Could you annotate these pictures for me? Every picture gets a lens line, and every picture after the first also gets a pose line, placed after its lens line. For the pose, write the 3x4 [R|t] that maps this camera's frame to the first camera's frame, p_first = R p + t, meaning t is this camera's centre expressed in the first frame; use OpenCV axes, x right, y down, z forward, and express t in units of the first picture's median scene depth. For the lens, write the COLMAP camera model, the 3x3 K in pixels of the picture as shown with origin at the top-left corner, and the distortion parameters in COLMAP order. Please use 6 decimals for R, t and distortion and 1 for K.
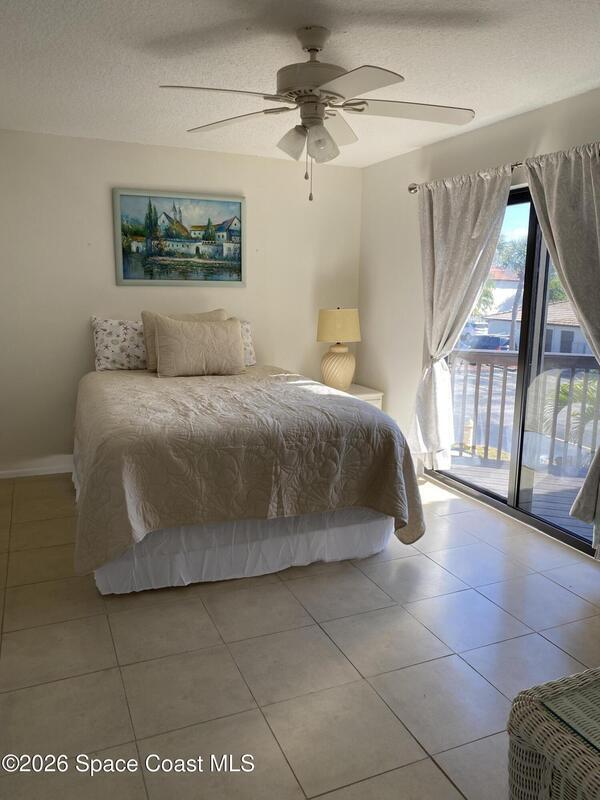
lens RADIAL K [[605.2, 0, 299.6], [0, 605.2, 401.1], [0, 0, 1]] dist [0.038143, -0.053063]
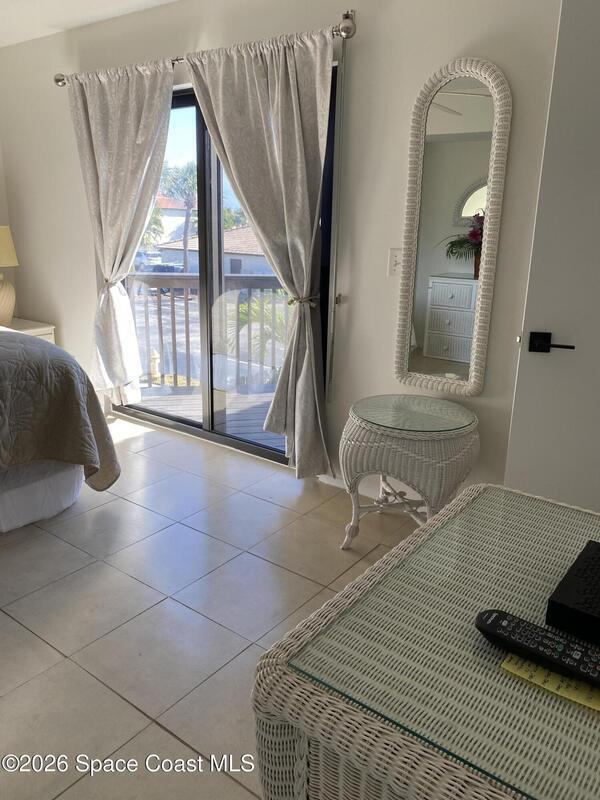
lens RADIAL K [[605.2, 0, 311.9], [0, 605.2, 383.4], [0, 0, 1]] dist [0.038143, -0.053063]
pose [[0.859026, -0.120445, 0.497562, 0.014408], [0.078827, 0.991458, 0.103910, 0.008541], [-0.505827, -0.050040, 0.861182, 0.070584]]
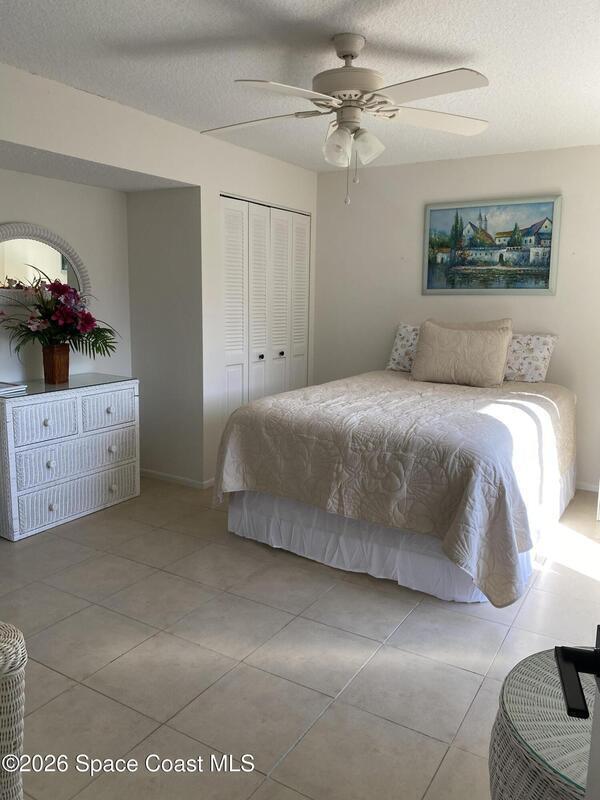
lens RADIAL K [[605.2, 0, 299.5], [0, 605.2, 397.4], [0, 0, 1]] dist [0.038143, -0.053063]
pose [[0.576321, 0.130928, -0.806667, 0.610714], [-0.157243, 0.986404, 0.047759, -0.035523], [0.801953, 0.099318, 0.589074, 0.270986]]
